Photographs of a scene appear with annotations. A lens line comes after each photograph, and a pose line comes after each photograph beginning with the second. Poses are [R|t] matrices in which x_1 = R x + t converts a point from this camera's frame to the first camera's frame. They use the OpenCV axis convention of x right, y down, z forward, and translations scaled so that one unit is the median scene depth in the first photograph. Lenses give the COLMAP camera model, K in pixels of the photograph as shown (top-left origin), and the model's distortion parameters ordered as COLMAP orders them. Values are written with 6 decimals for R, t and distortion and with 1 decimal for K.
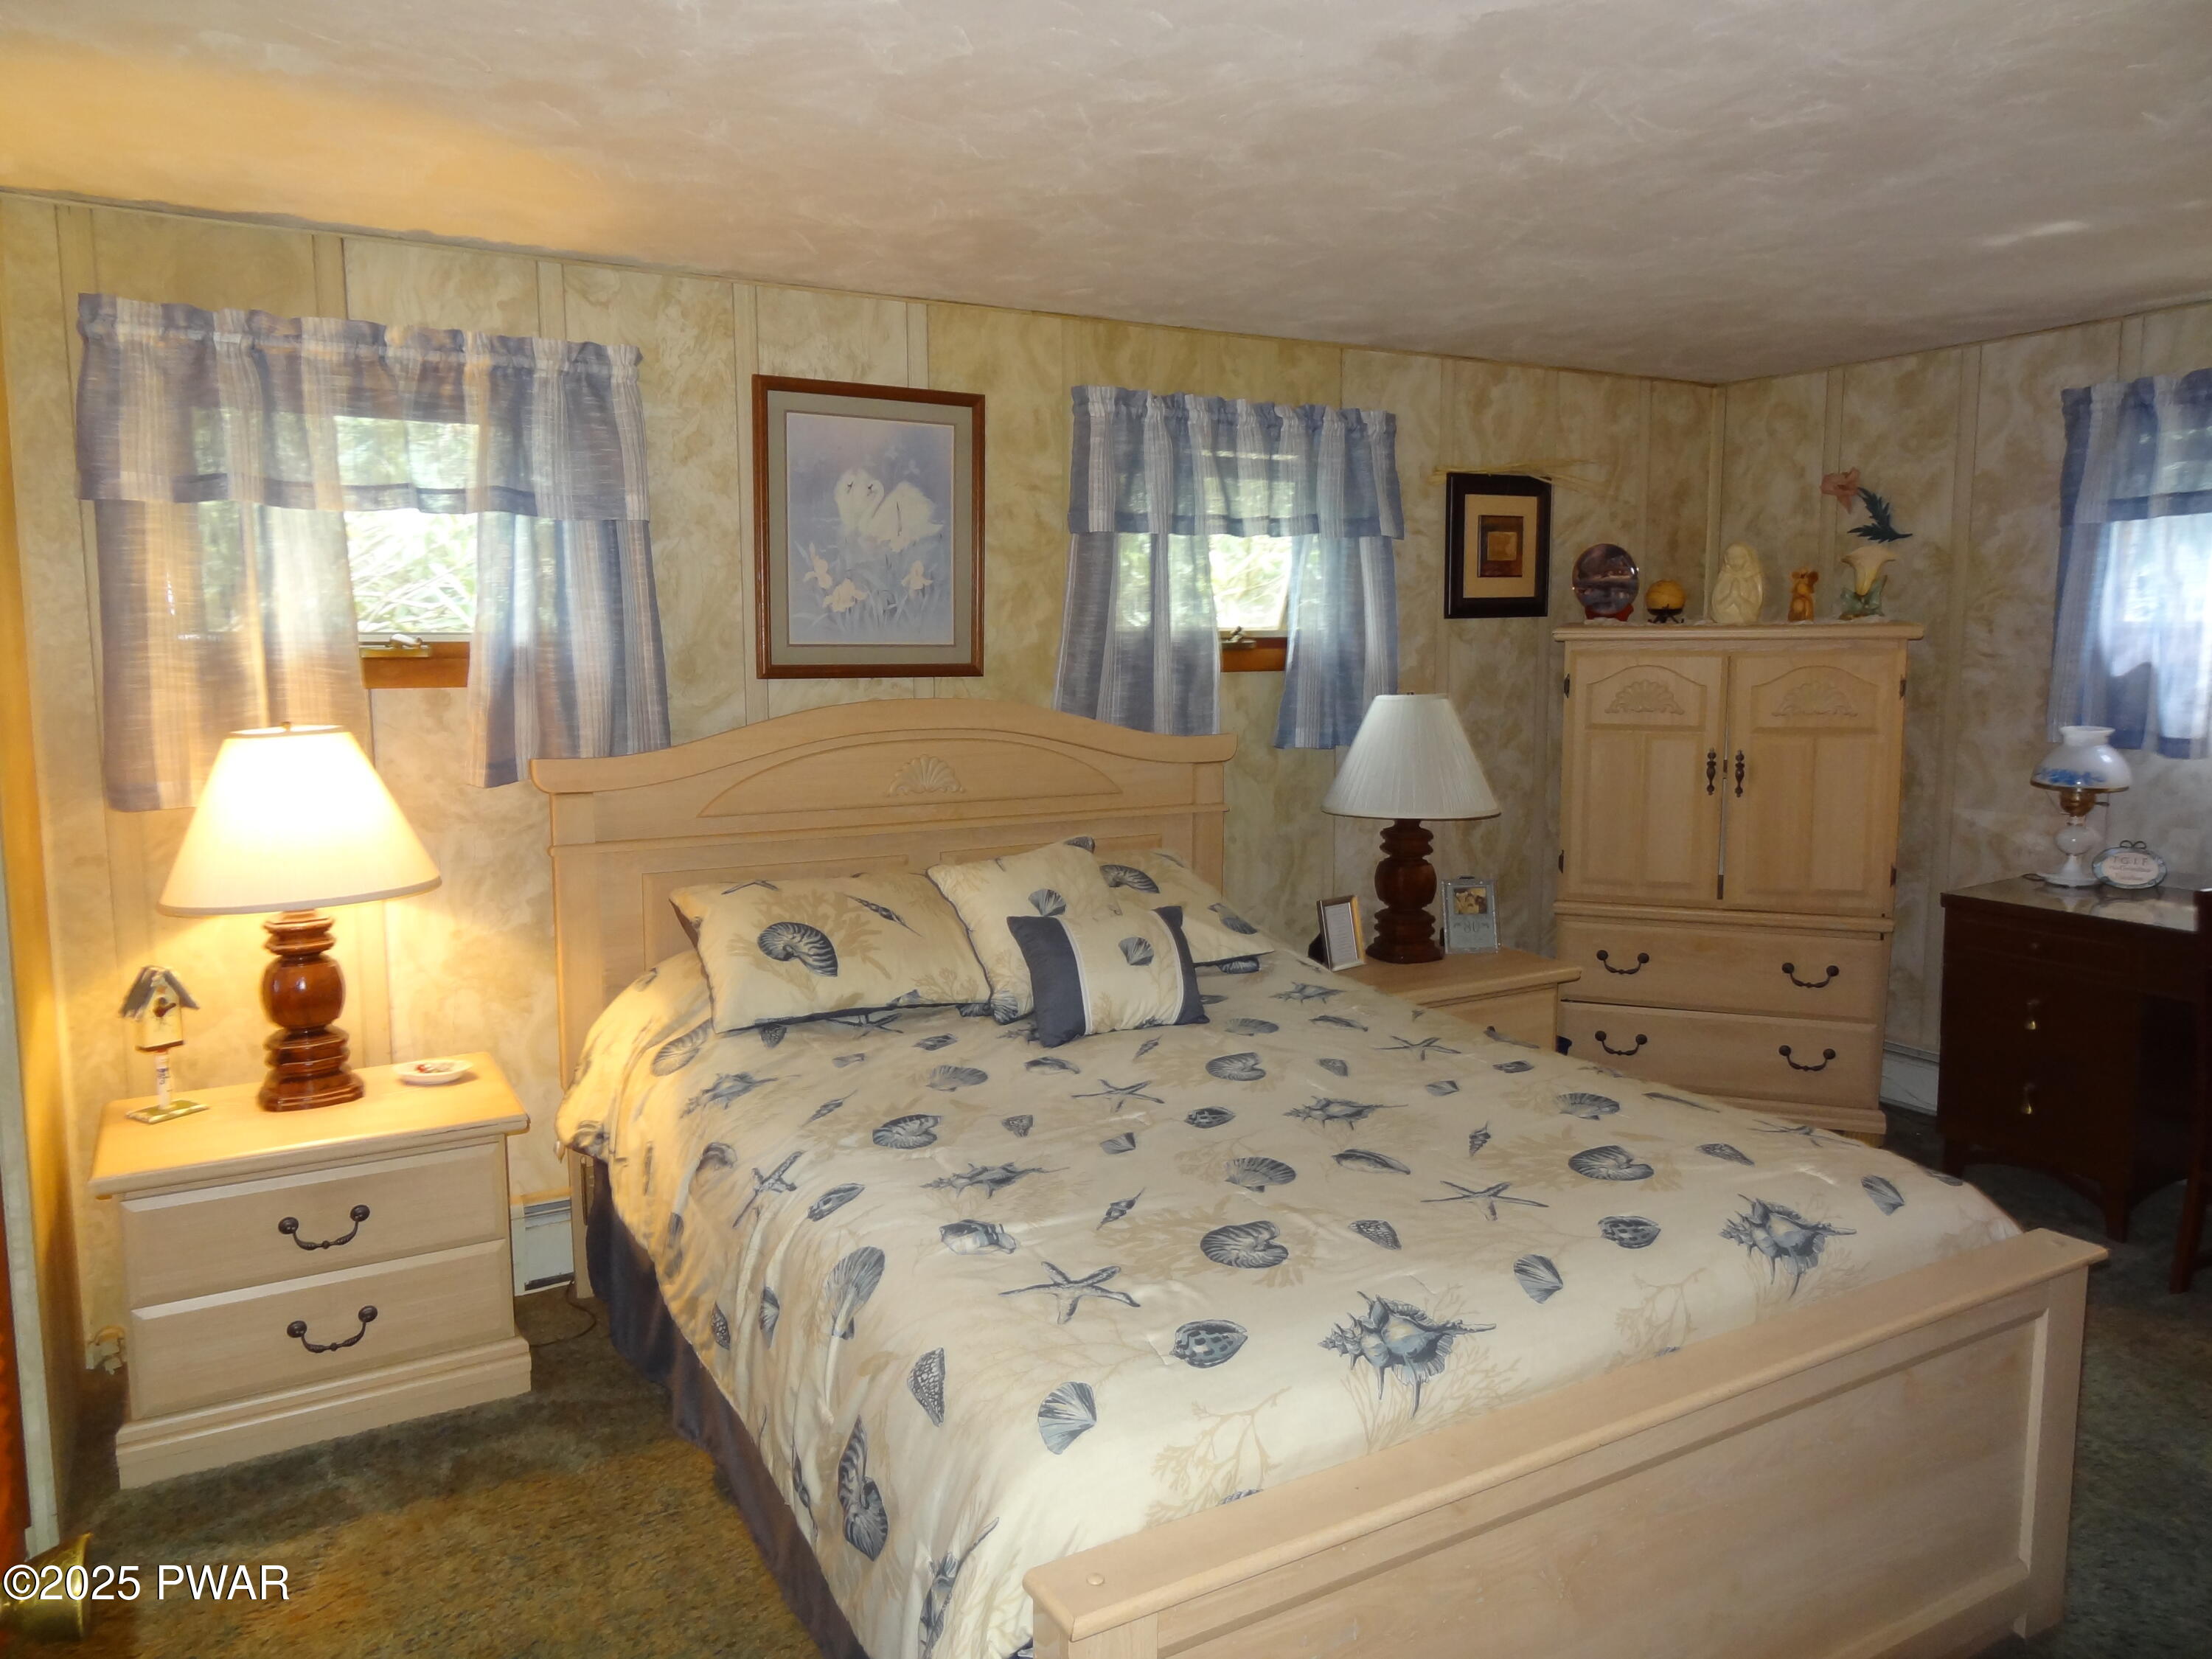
lens RADIAL K [[1561.1, 0, 1108.9], [0, 1561.1, 833.9], [0, 0, 1]] dist [-0.003647, 0.016410]
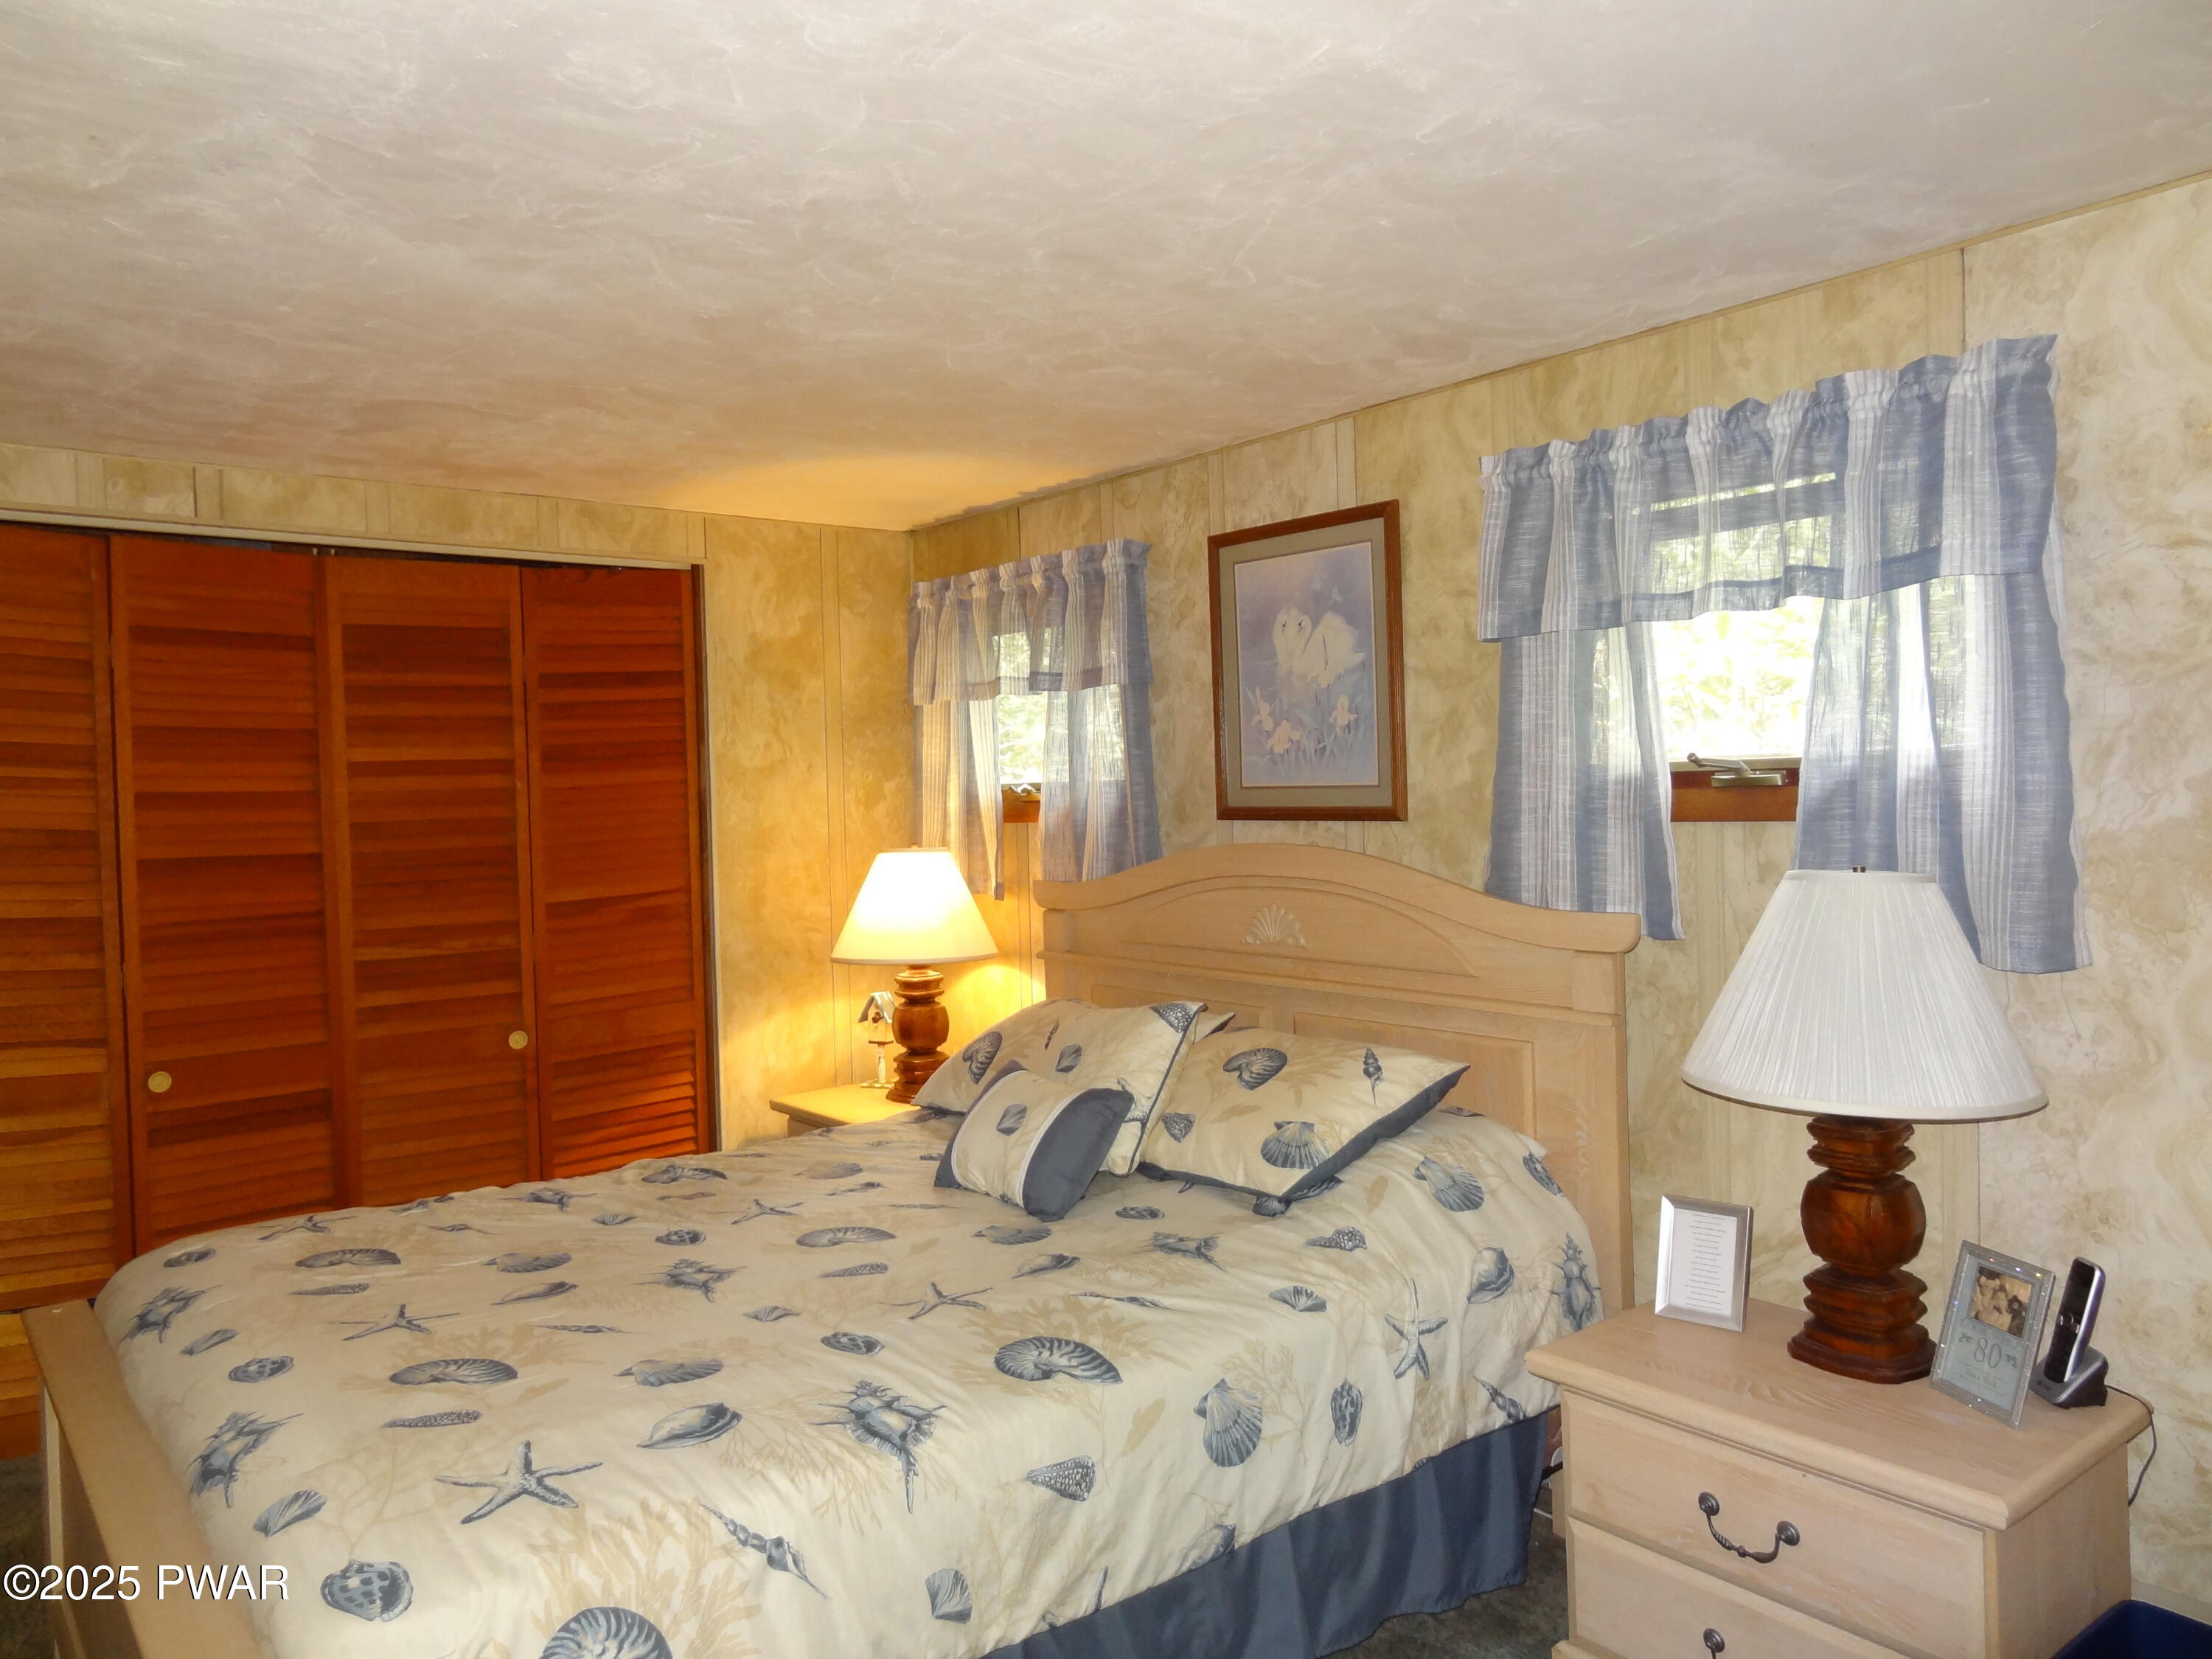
lens RADIAL K [[1561.1, 0, 1090.8], [0, 1561.1, 835.2], [0, 0, 1]] dist [-0.003647, 0.016410]
pose [[0.137175, 0.030293, -0.990083, 0.801759], [-0.100719, 0.994778, 0.016482, -0.096799], [0.985413, 0.097460, 0.139510, 0.764504]]
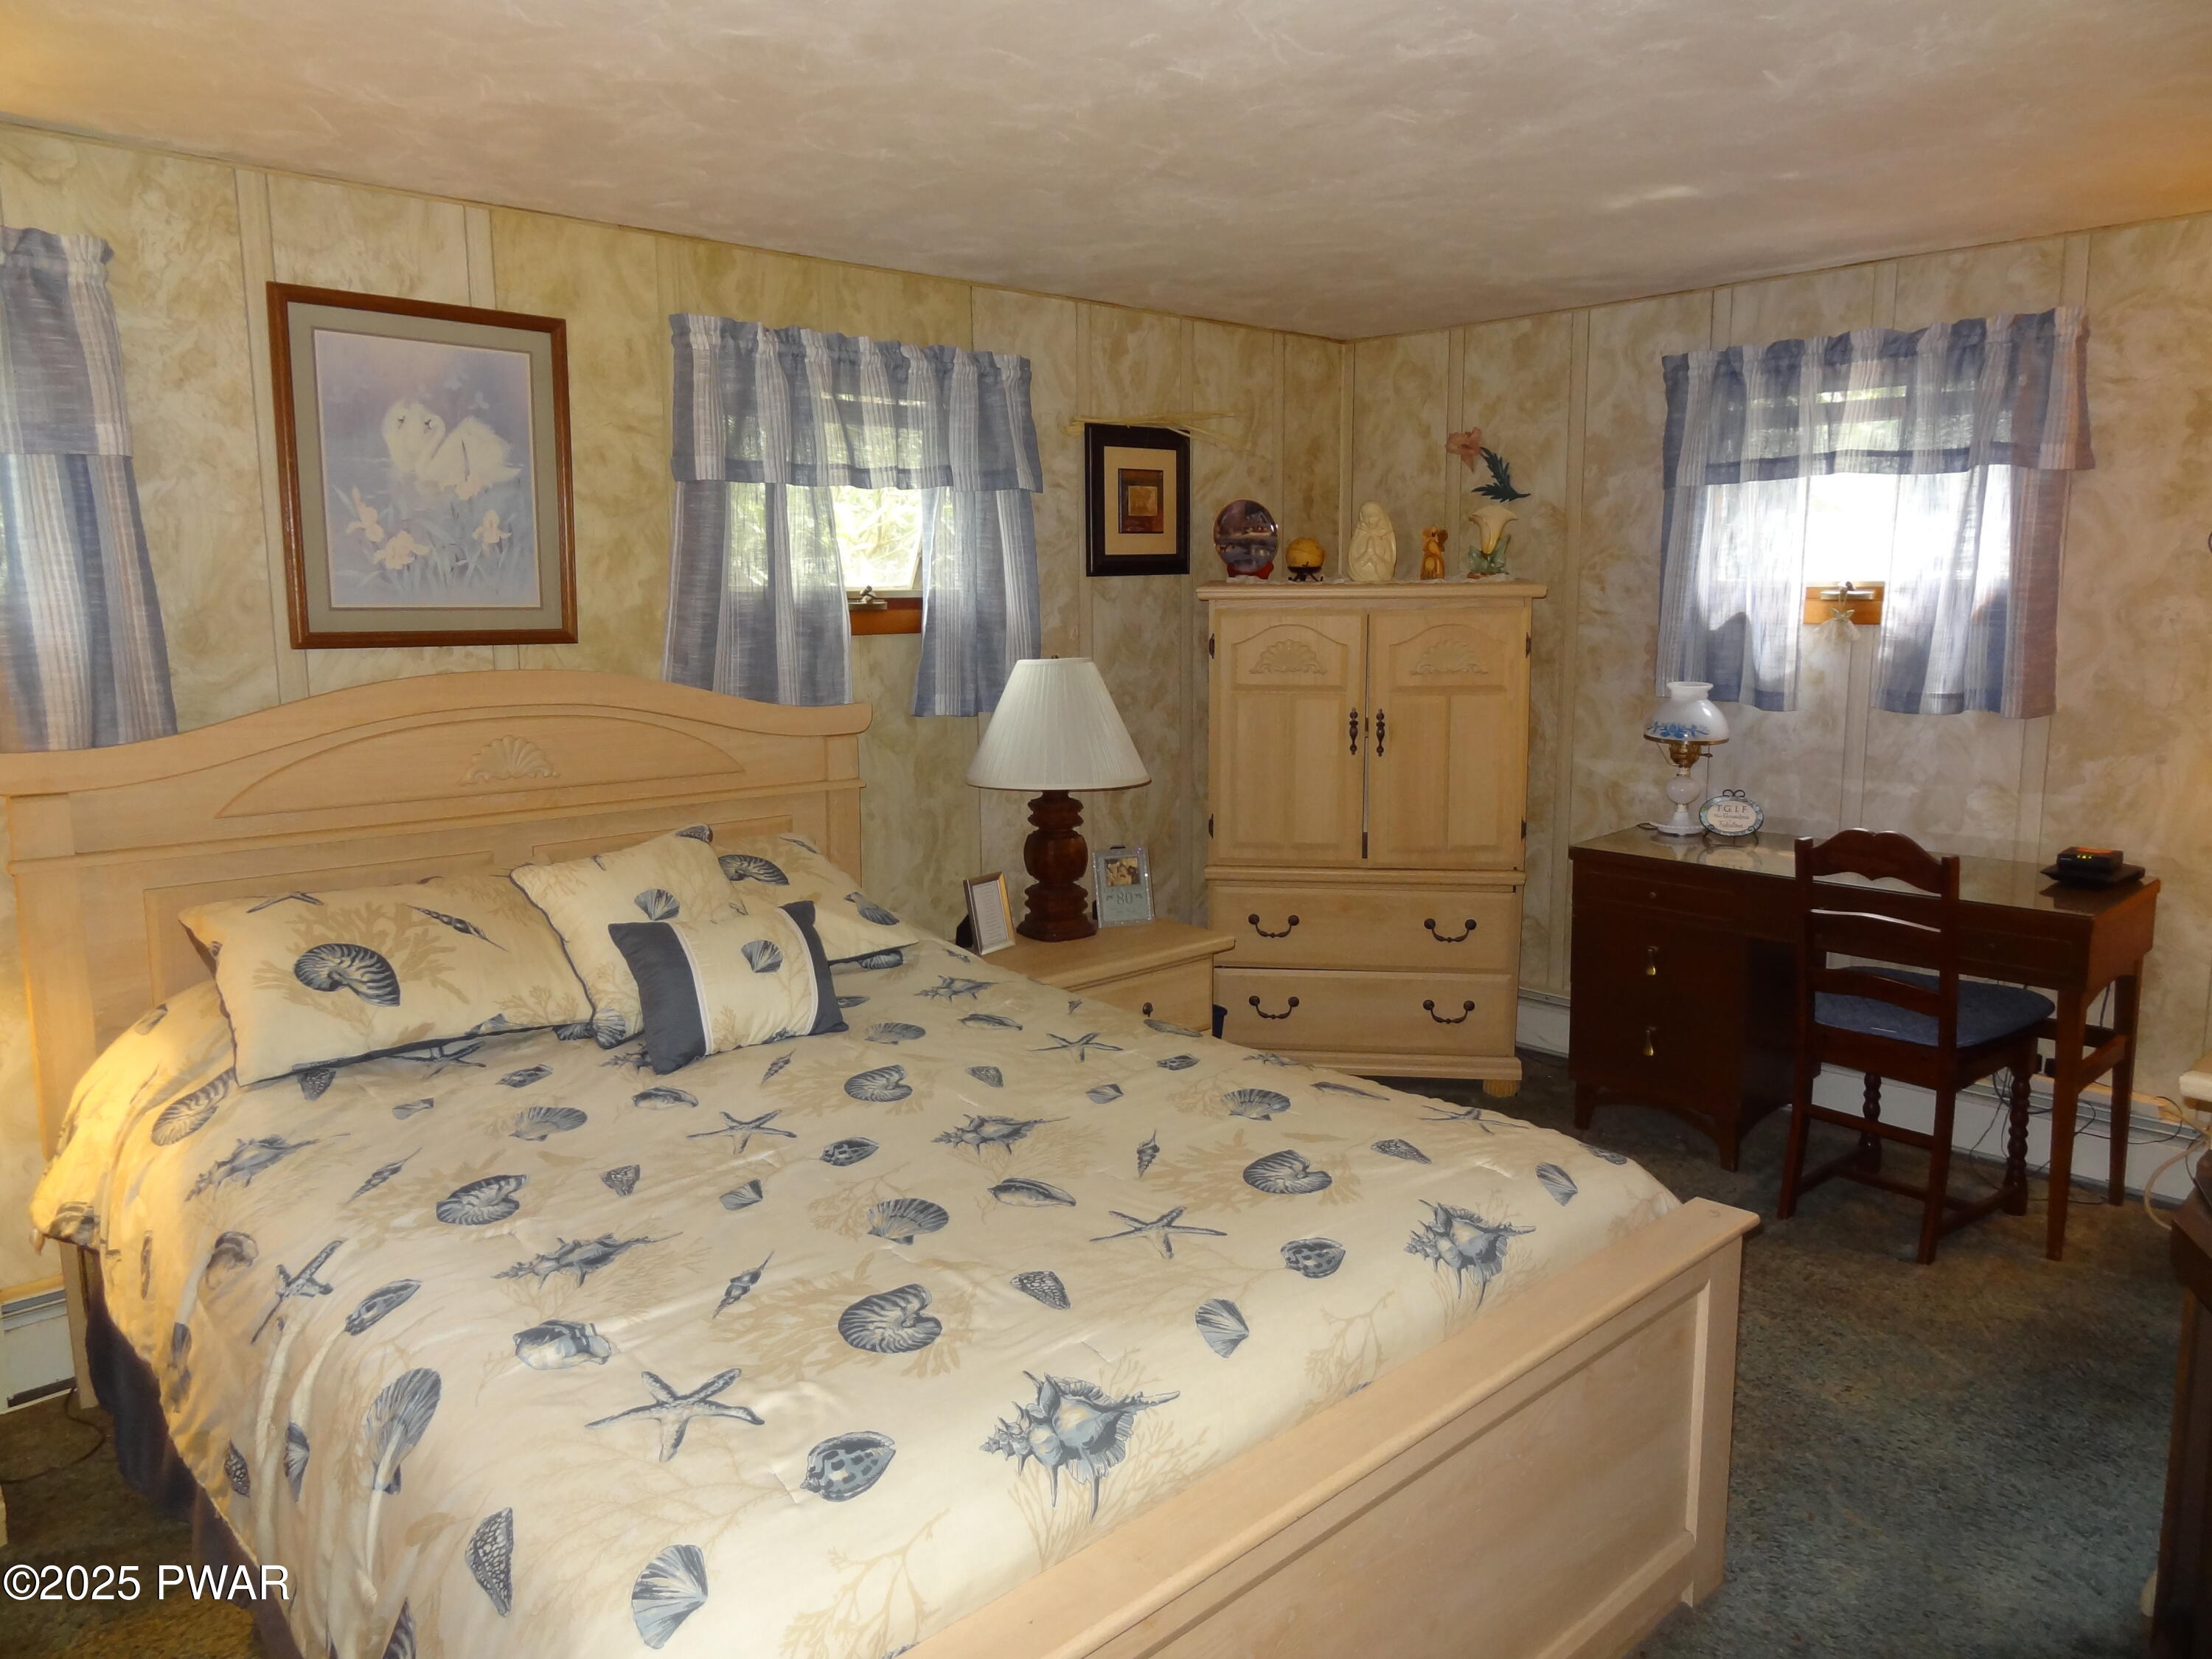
lens RADIAL K [[1561.1, 0, 1109.8], [0, 1561.1, 827.9], [0, 0, 1]] dist [-0.003647, 0.016410]
pose [[0.973974, -0.035013, 0.223939, 0.011961], [0.029153, 0.999142, 0.029424, -0.015073], [-0.224777, -0.022130, 0.974159, 0.080025]]
